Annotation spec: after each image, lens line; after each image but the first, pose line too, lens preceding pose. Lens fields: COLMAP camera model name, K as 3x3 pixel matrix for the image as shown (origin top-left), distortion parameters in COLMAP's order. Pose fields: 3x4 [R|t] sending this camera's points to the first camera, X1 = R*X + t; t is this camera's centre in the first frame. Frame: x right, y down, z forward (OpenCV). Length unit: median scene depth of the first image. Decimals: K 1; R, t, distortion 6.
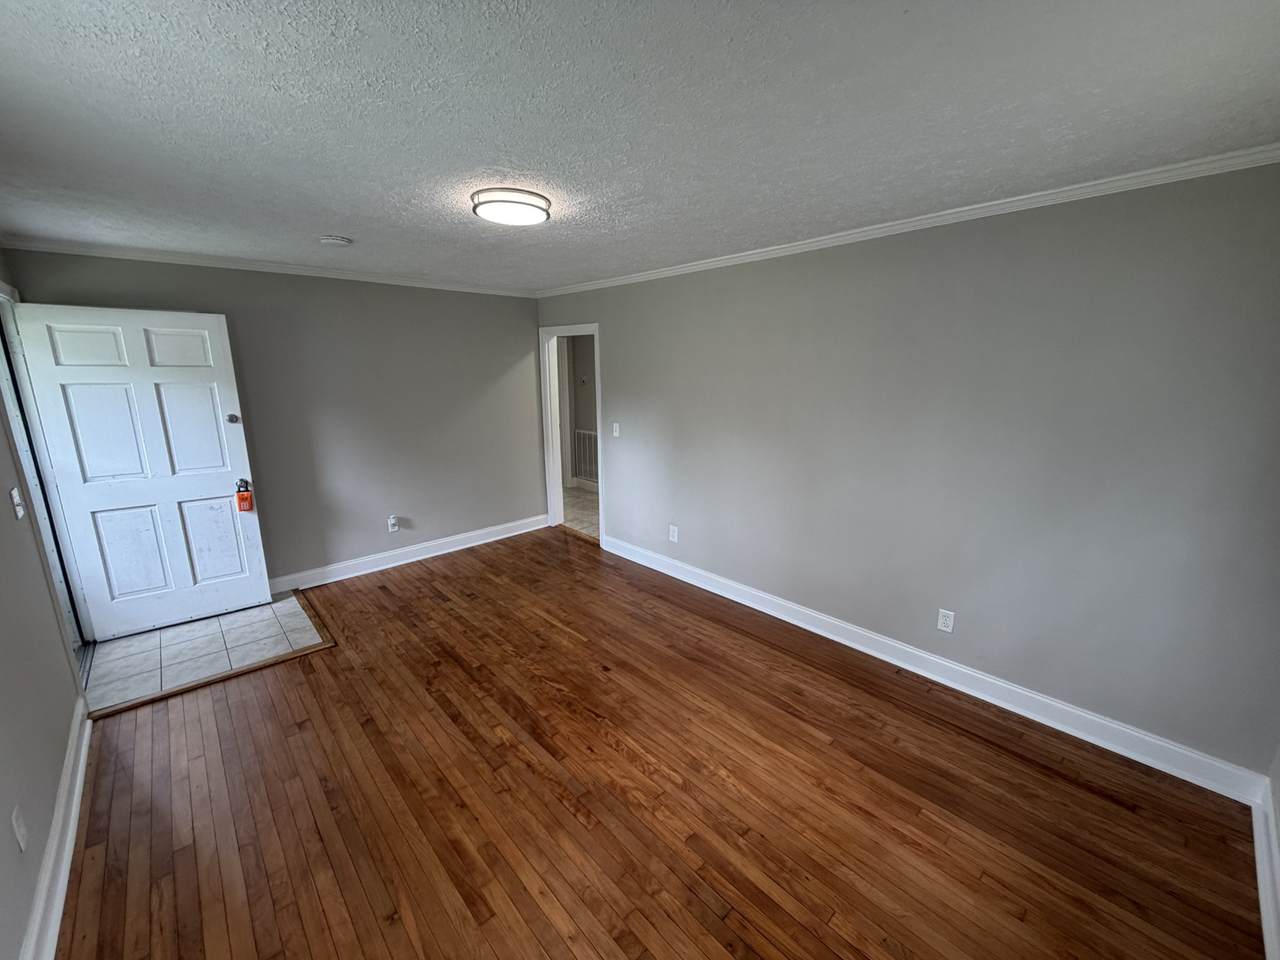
lens RADIAL K [[511.7, 0, 635.3], [0, 511.7, 476.1], [0, 0, 1]] dist [0.001821, 0.000263]
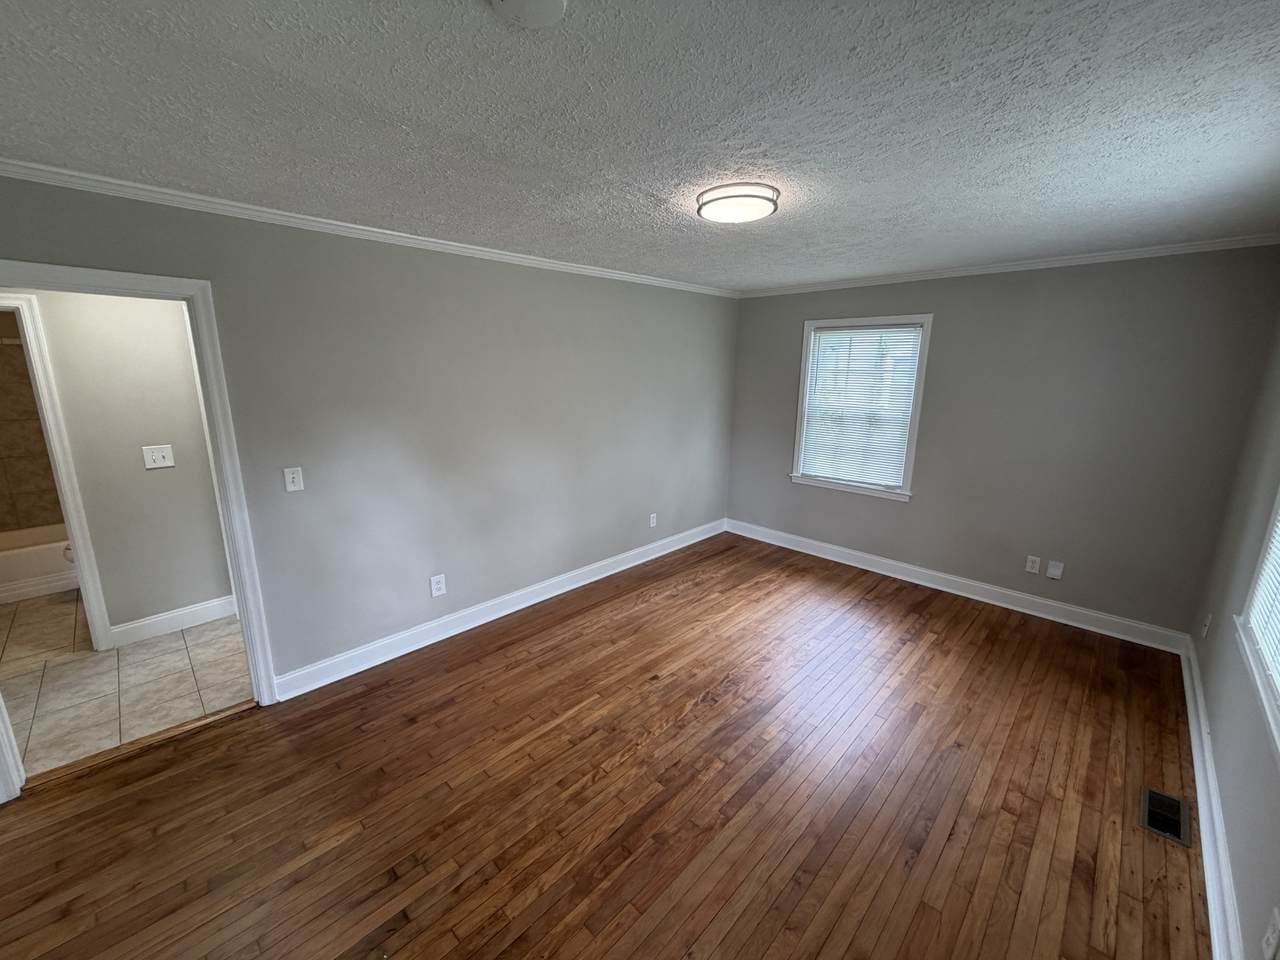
lens RADIAL K [[511.7, 0, 633.5], [0, 511.7, 481.6], [0, 0, 1]] dist [0.001821, 0.000263]
pose [[-0.047718, -0.214748, 0.975503, -0.916026], [0.203789, 0.953981, 0.219978, -0.203959], [-0.977851, 0.209294, -0.001759, 0.944621]]
